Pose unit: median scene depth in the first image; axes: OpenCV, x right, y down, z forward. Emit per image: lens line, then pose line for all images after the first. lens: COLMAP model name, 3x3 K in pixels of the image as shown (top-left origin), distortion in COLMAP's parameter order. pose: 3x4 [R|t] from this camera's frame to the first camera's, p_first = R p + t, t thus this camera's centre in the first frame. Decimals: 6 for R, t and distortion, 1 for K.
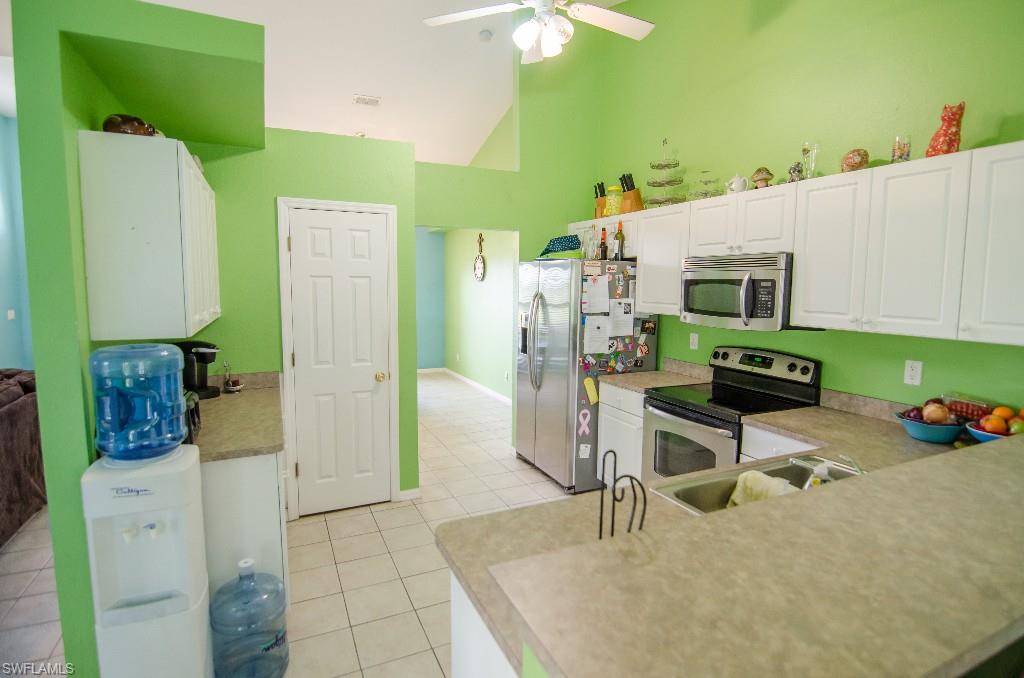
lens RADIAL K [[518.7, 0, 515.5], [0, 518.7, 338.0], [0, 0, 1]] dist [-0.011172, -0.009560]
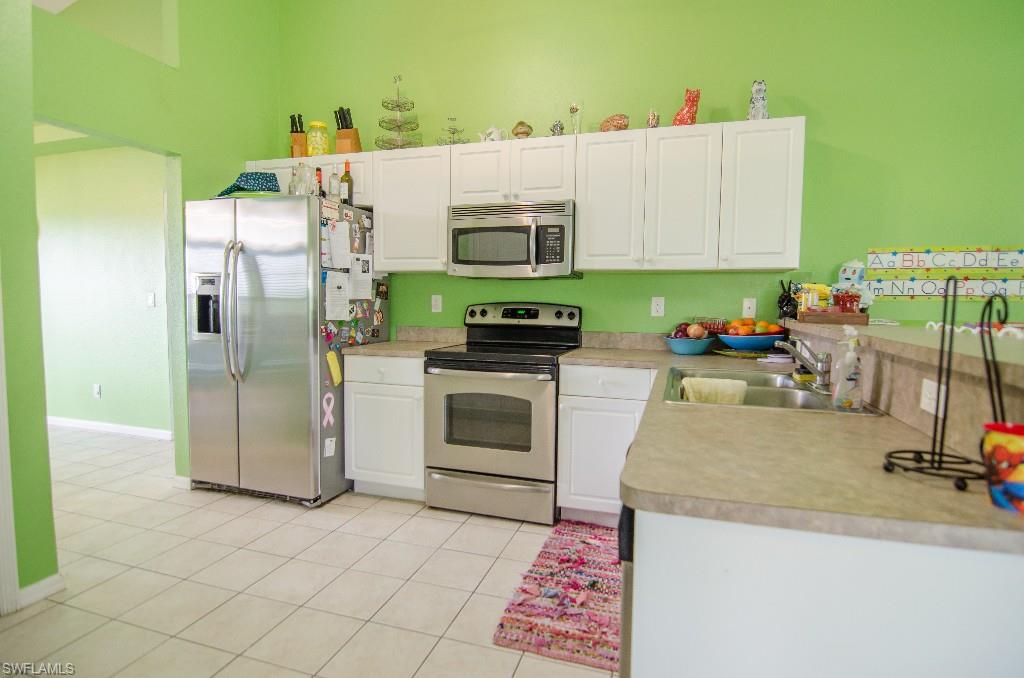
lens RADIAL K [[518.7, 0, 516.6], [0, 518.7, 340.2], [0, 0, 1]] dist [-0.011172, -0.009560]
pose [[0.674151, -0.054455, 0.736584, -0.248628], [0.071124, 0.997430, 0.008643, 0.074180], [-0.735161, 0.046562, 0.676291, 0.270808]]
